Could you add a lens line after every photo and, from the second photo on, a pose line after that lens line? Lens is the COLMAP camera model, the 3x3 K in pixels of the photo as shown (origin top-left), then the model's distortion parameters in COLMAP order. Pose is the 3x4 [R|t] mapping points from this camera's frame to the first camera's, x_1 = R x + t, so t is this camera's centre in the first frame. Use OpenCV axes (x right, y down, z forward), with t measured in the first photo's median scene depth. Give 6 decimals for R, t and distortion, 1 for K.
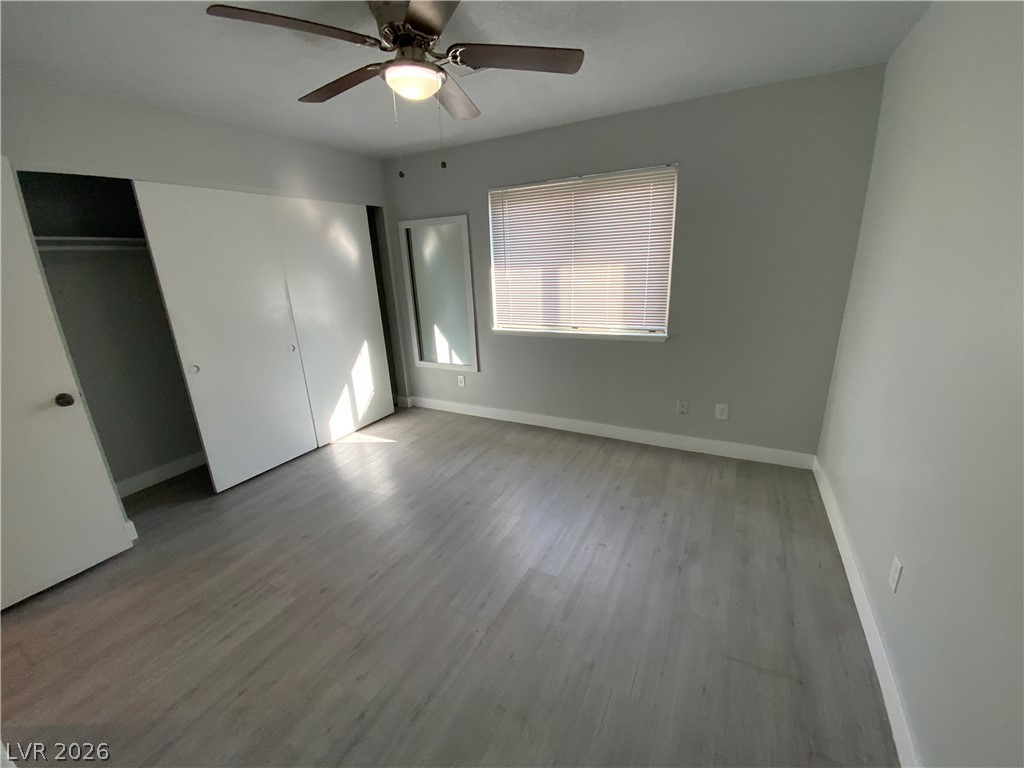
lens RADIAL K [[416.4, 0, 514.7], [0, 416.4, 383.9], [0, 0, 1]] dist [-0.000910, -0.000871]
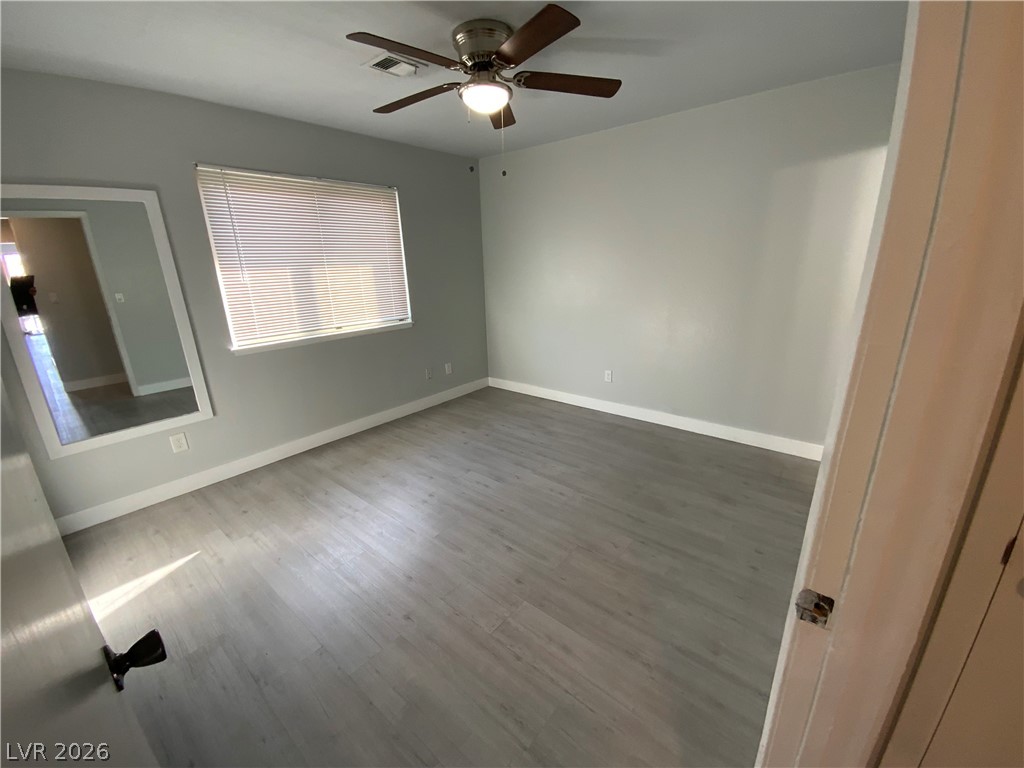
lens RADIAL K [[409.5, 0, 515.5], [0, 409.5, 386.4], [0, 0, 1]] dist [-0.000417, -0.012875]
pose [[0.204287, -0.246724, 0.947309, -0.803706], [0.308075, 0.934749, 0.177017, -0.053864], [-0.929170, 0.255680, 0.266966, 0.421958]]
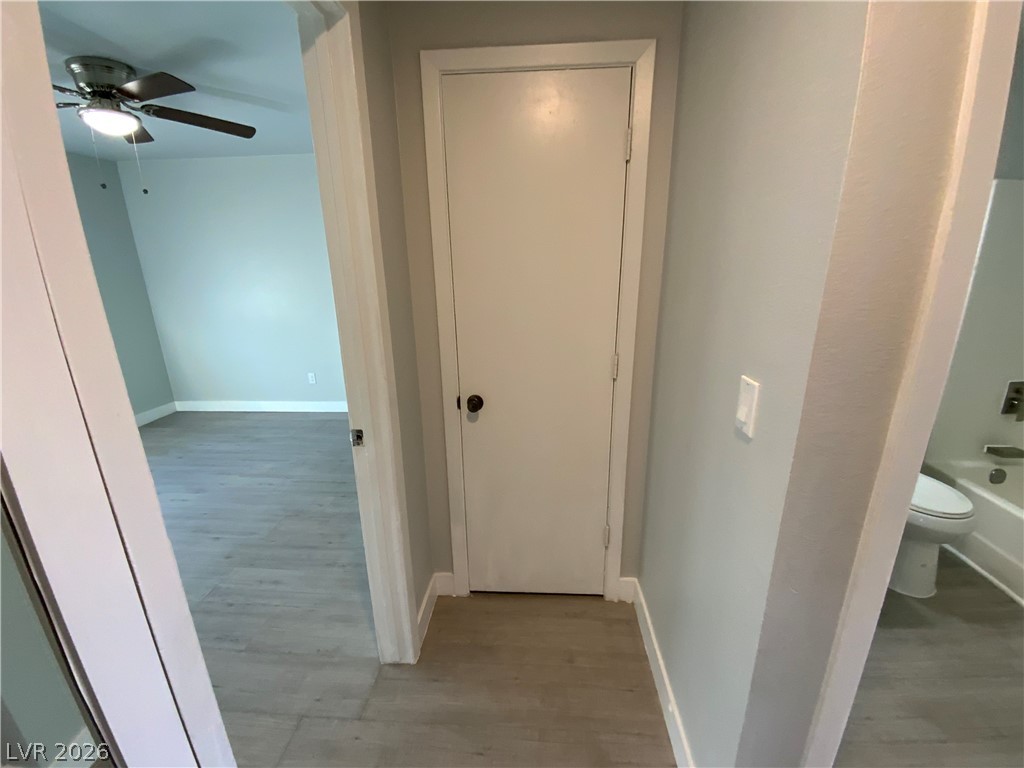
lens RADIAL K [[409.5, 0, 515.5], [0, 409.5, 386.4], [0, 0, 1]] dist [-0.000417, -0.012875]
pose [[-0.415580, -0.204429, 0.886286, -1.038748], [0.304505, 0.886916, 0.347357, -0.016192], [-0.857071, 0.414233, -0.306335, 0.333239]]
